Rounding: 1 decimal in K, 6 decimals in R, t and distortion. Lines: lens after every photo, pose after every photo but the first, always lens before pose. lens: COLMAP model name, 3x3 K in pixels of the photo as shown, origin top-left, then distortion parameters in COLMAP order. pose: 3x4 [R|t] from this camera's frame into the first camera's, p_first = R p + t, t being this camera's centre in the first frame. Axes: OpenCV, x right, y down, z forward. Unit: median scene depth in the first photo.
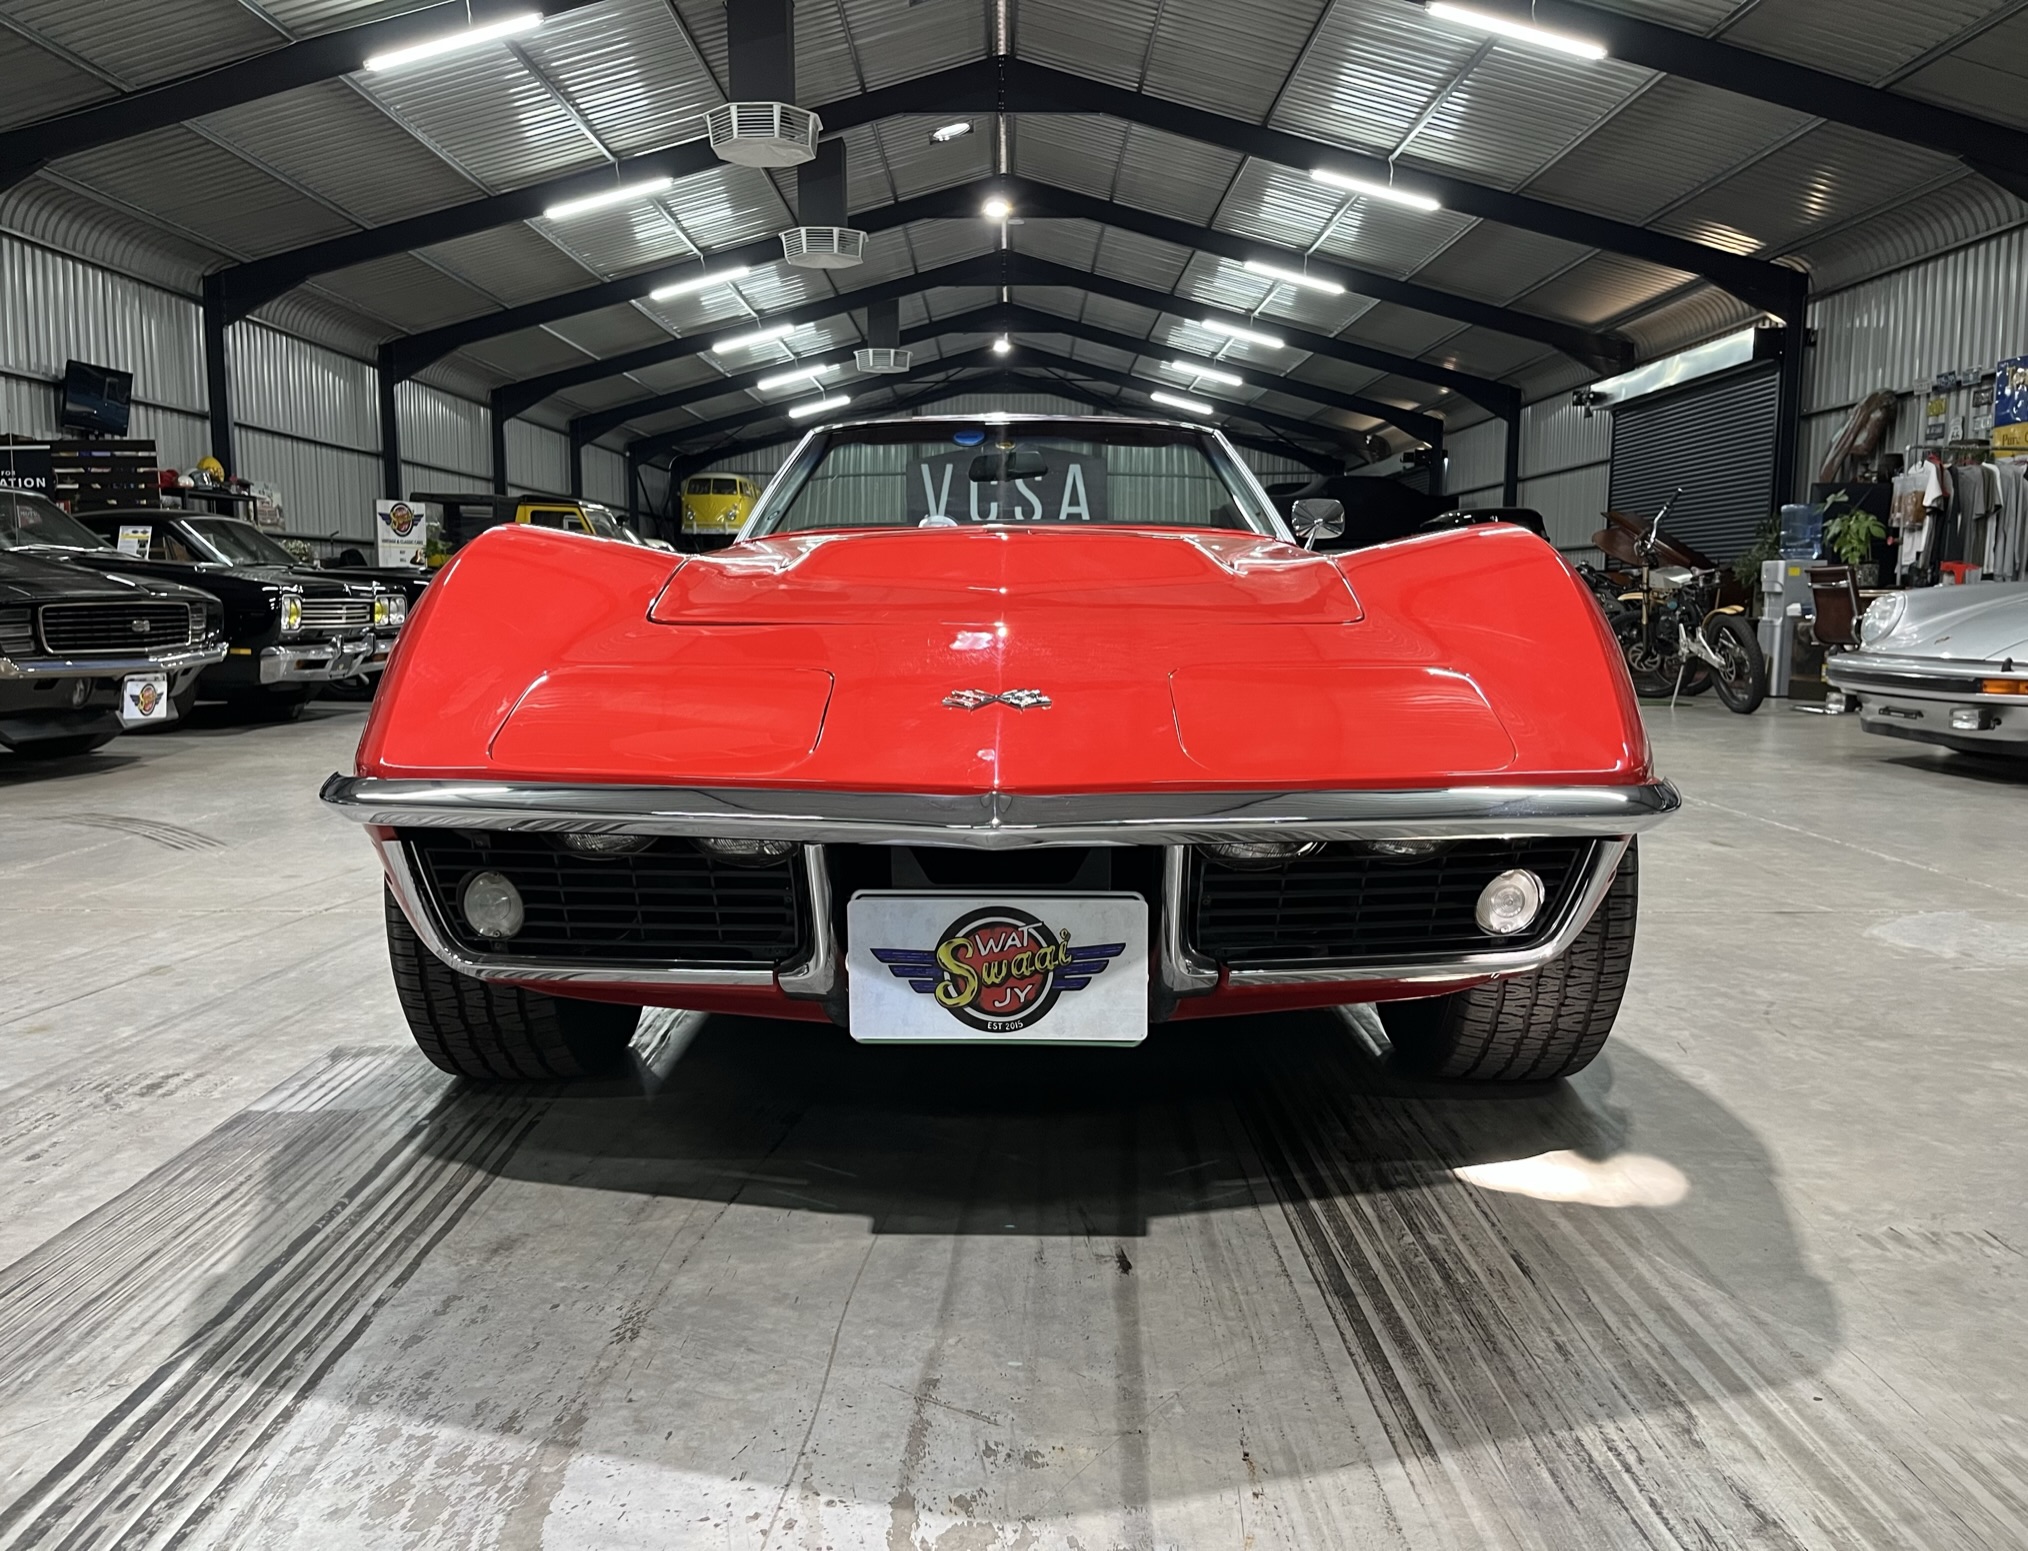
lens RADIAL K [[1580.0, 0, 1000.3], [0, 1580.0, 780.2], [0, 0, 1]] dist [0.060885, -0.082212]
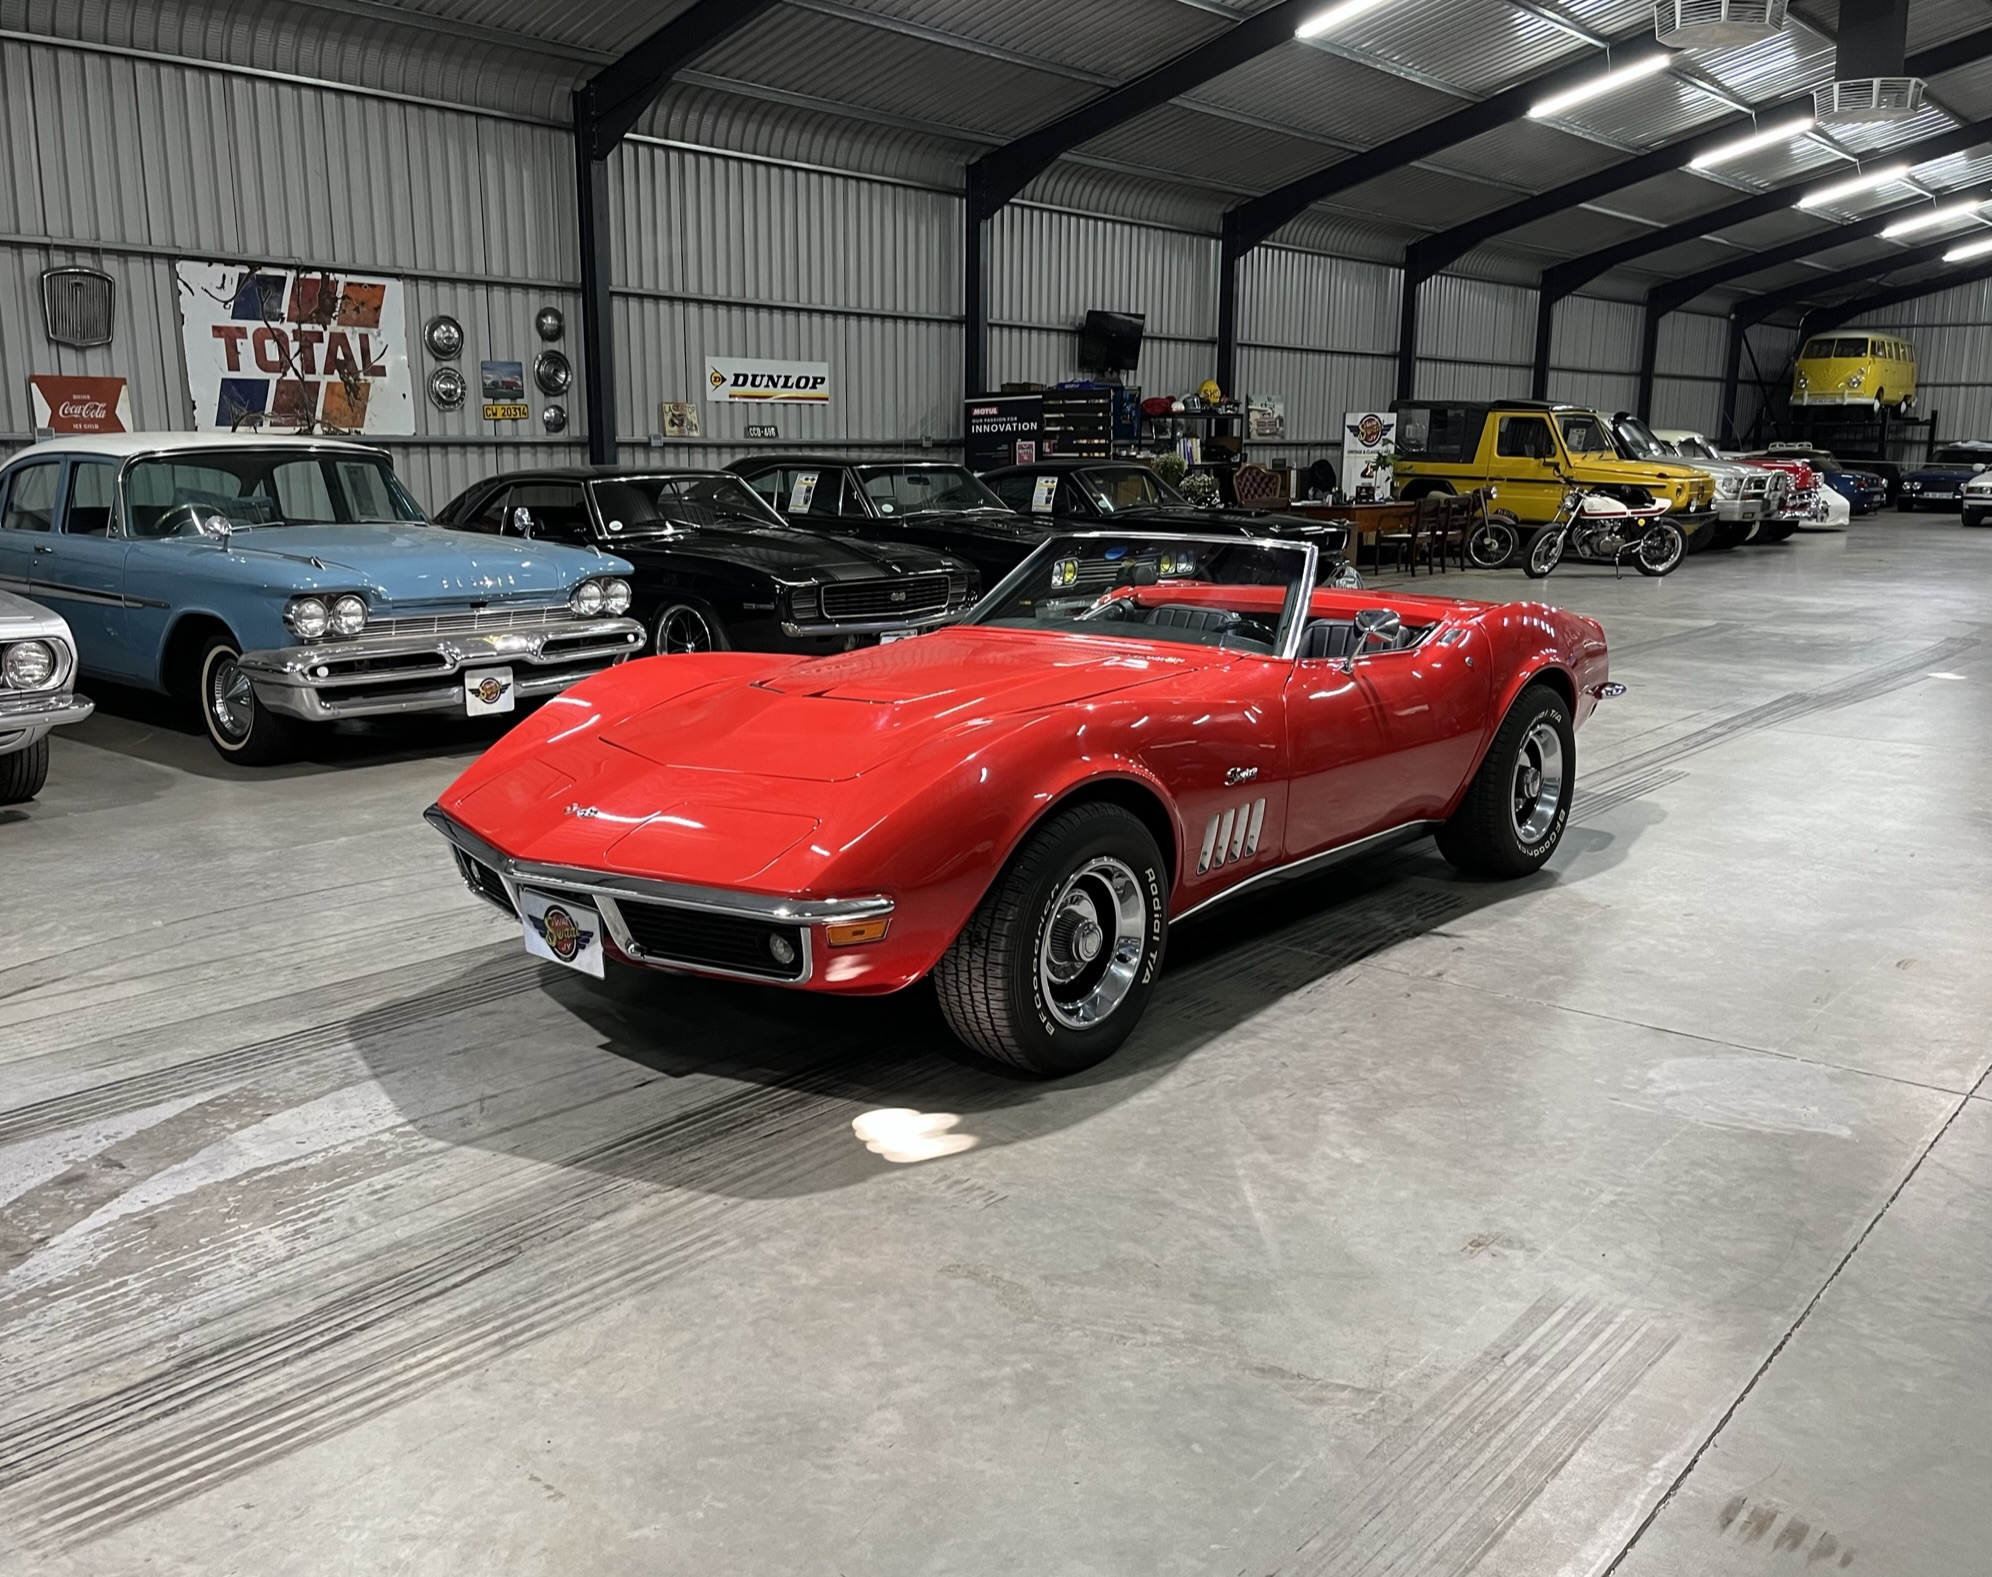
lens RADIAL K [[1680.4, 0, 941.3], [0, 1680.4, 795.2], [0, 0, 1]] dist [0.081950, -0.113560]
pose [[0.751725, 0.133936, -0.645733, 0.178104], [-0.076494, 0.990259, 0.116346, -0.036470], [0.655025, -0.038066, 0.754648, -0.040677]]
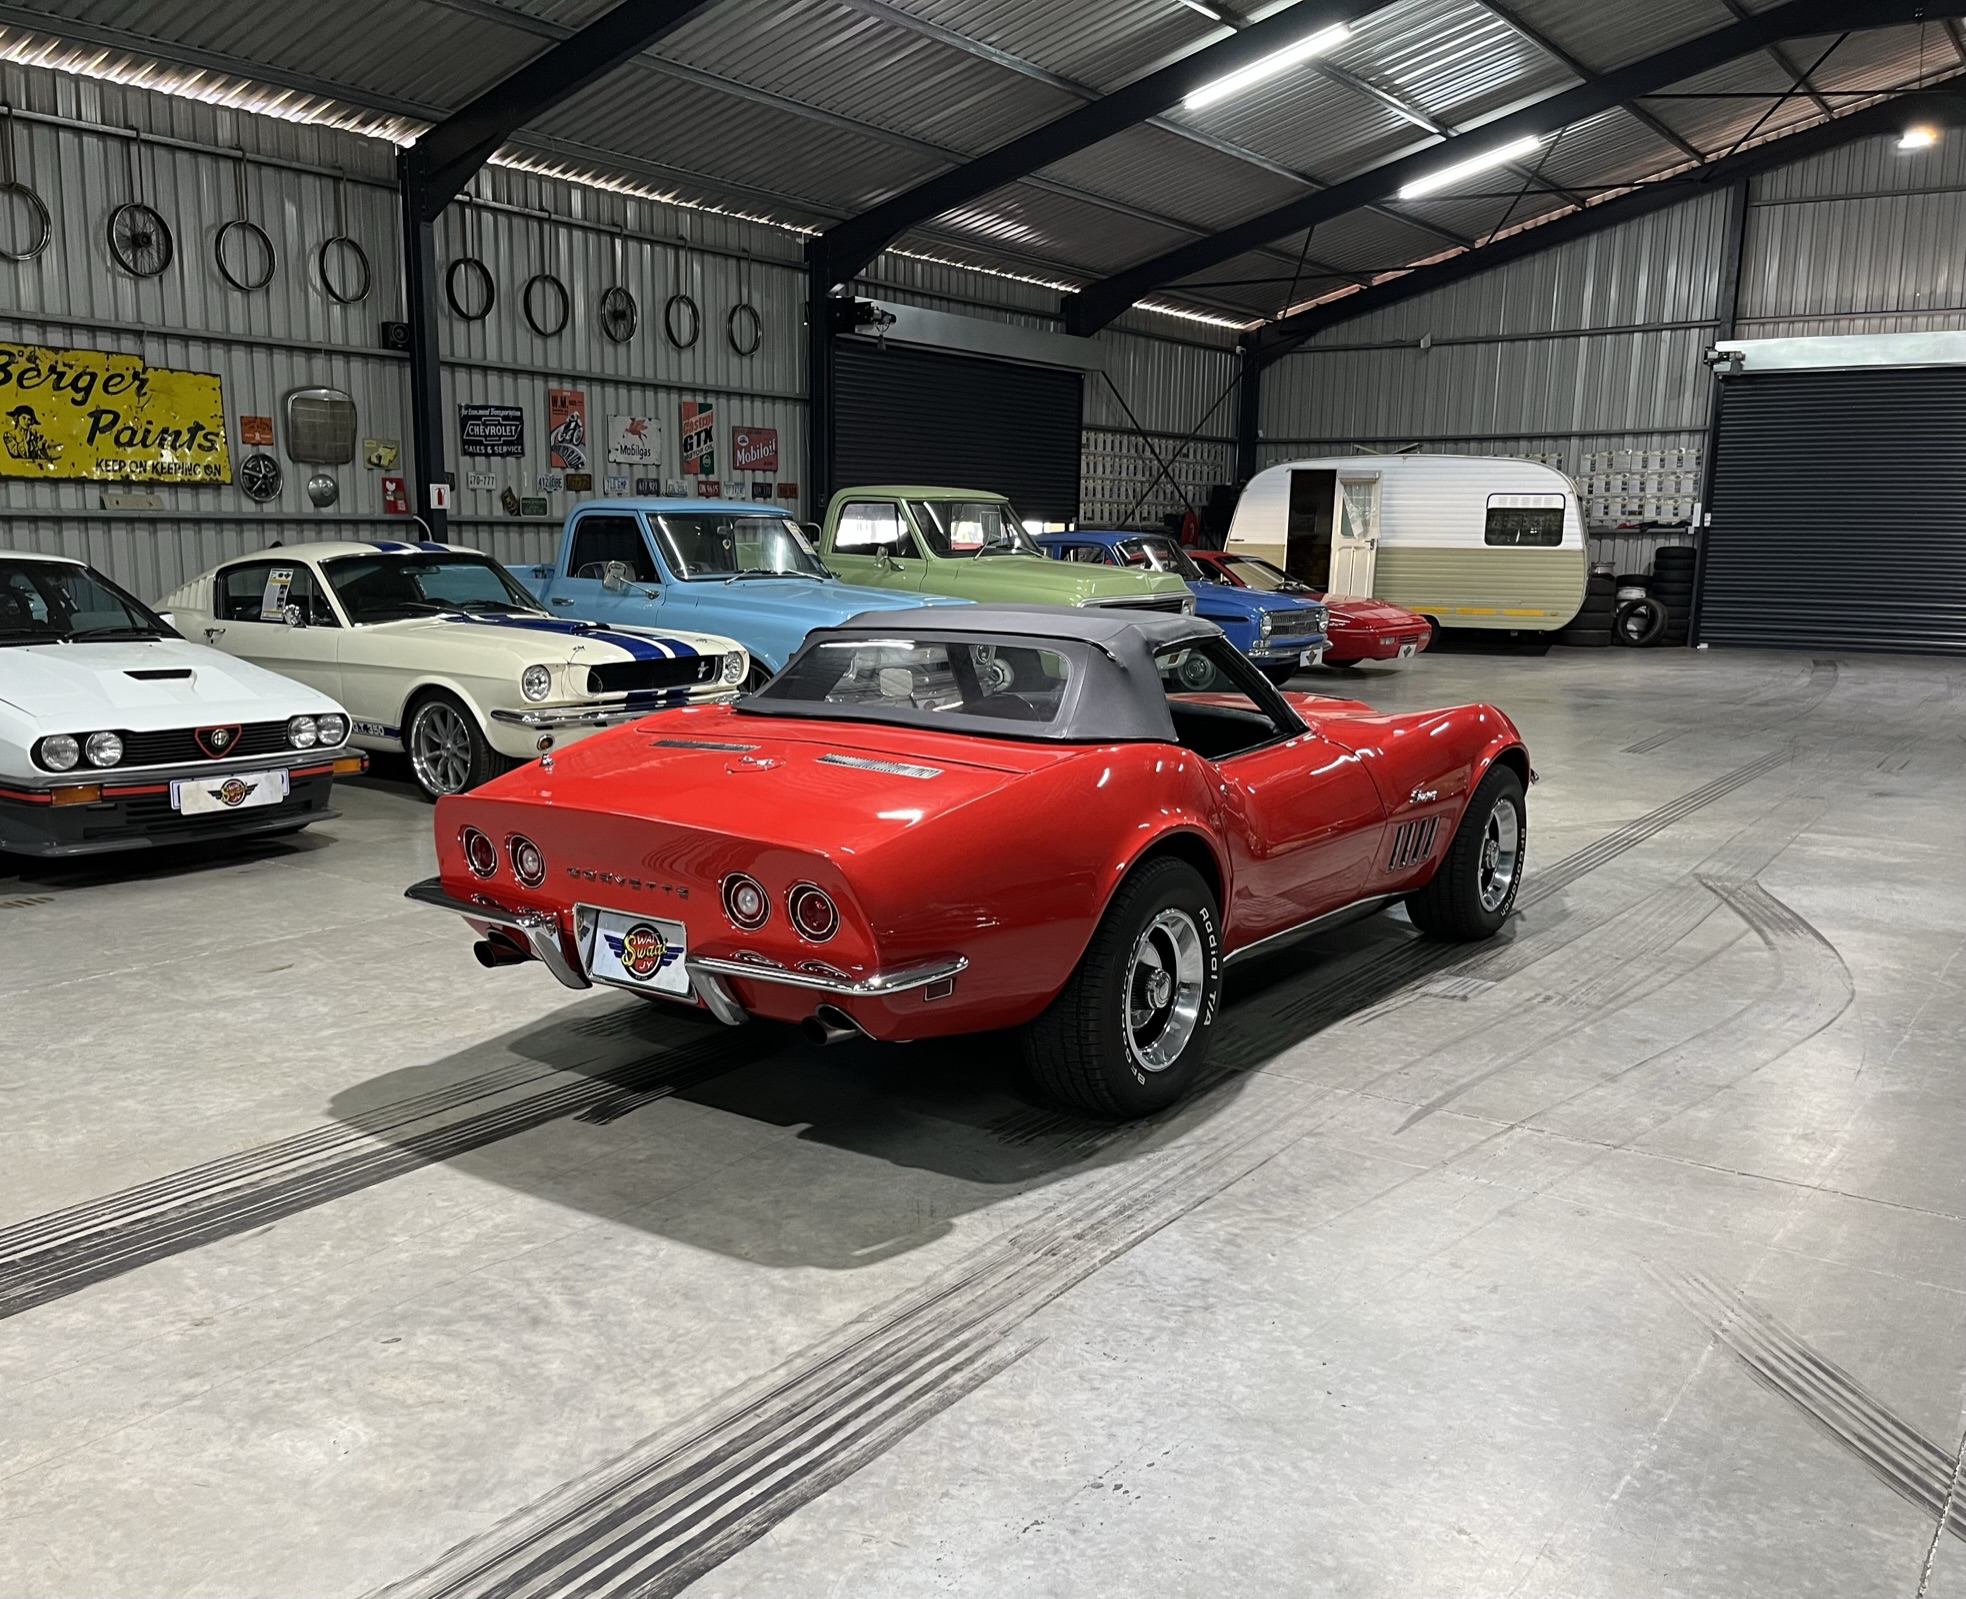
lens RADIAL K [[1677.6, 0, 925.1], [0, 1677.6, 845.6], [0, 0, 1]] dist [0.054848, -0.050157]
pose [[-0.809167, -0.116945, 0.575823, -0.154965], [0.057430, 0.959561, 0.275581, -0.091060], [-0.584765, 0.256061, -0.769729, 0.433275]]
